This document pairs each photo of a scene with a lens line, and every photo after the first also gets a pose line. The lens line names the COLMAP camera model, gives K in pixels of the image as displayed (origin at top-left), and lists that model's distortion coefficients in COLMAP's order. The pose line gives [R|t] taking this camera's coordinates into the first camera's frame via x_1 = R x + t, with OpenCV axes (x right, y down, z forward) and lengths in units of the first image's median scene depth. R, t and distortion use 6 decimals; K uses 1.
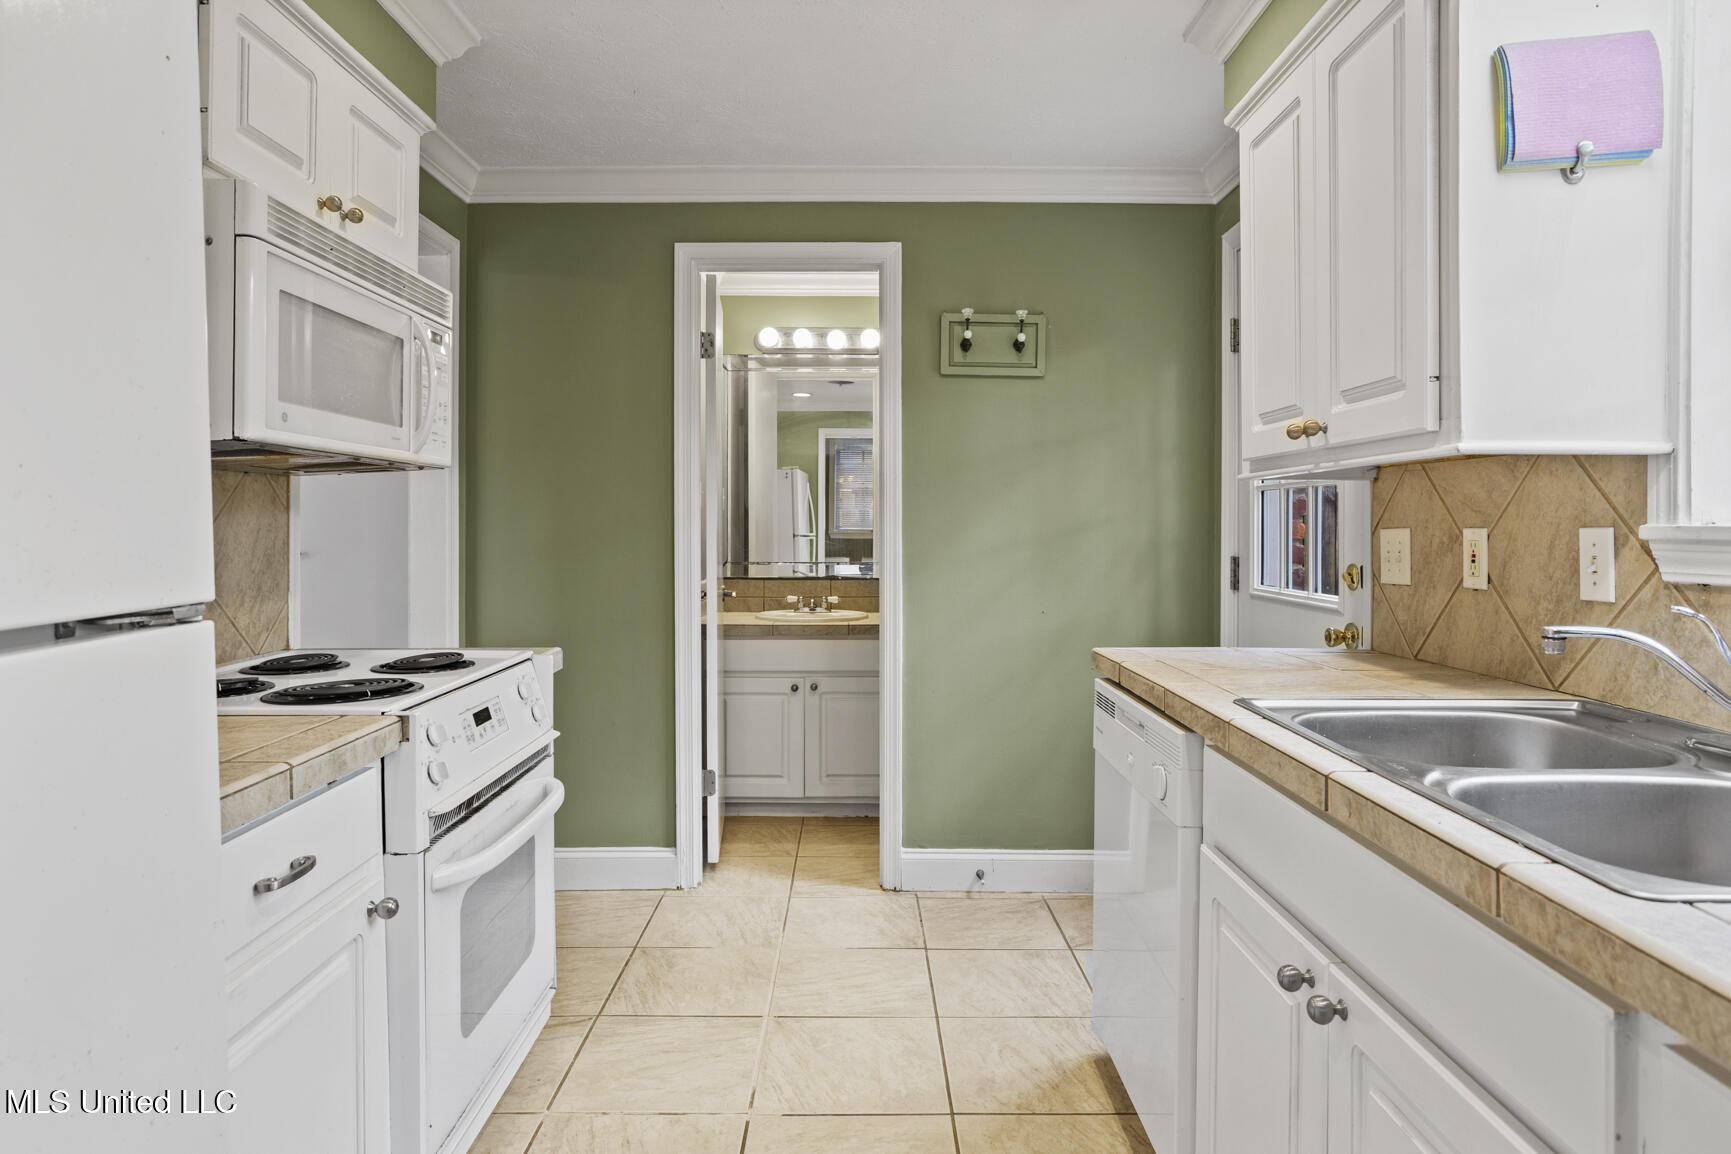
lens RADIAL K [[1044.2, 0, 864.9], [0, 1044.2, 517.7], [0, 0, 1]] dist [-0.000175, -0.000018]
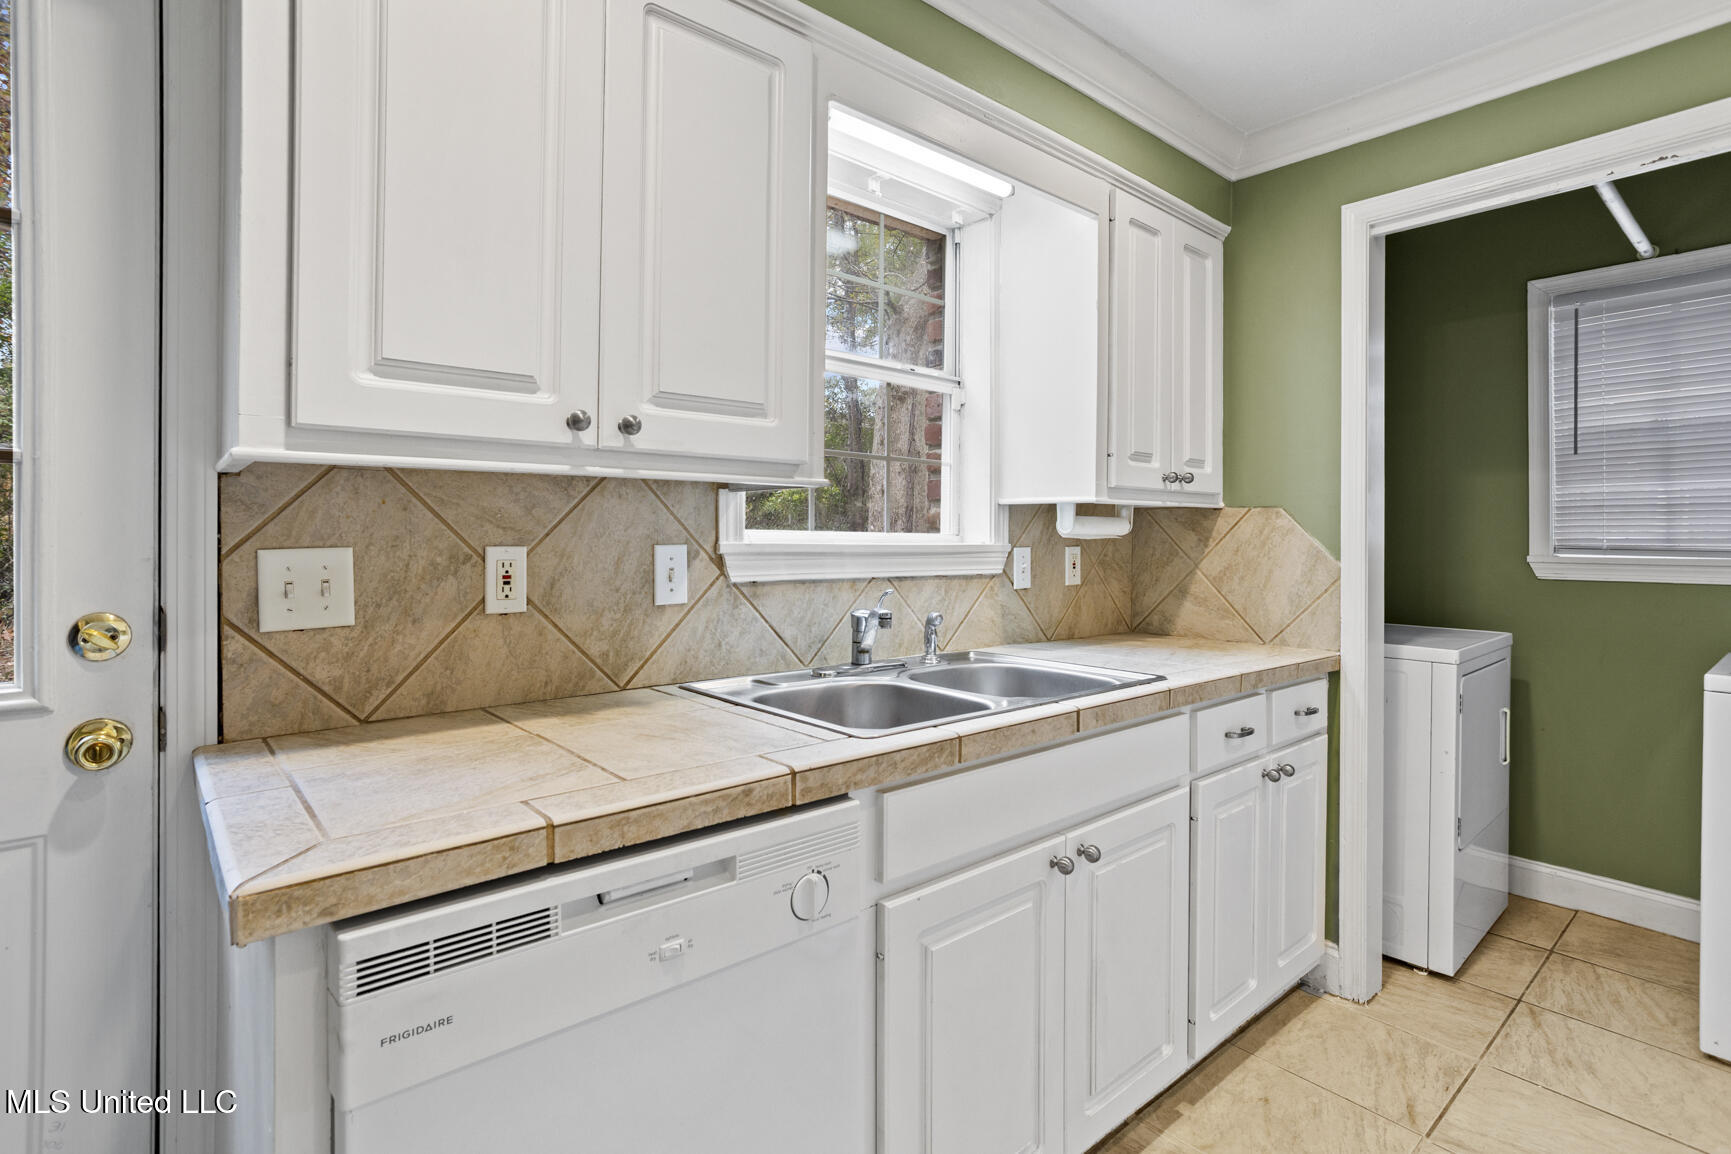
lens RADIAL K [[837.6, 0, 867.3], [0, 837.6, 558.6], [0, 0, 1]] dist [-0.006478, -0.000564]
pose [[-0.647157, -0.012236, 0.762259, -0.189822], [-0.003381, 0.999907, 0.013181, 0.011028], [-0.762349, 0.005953, -0.647138, 1.347035]]
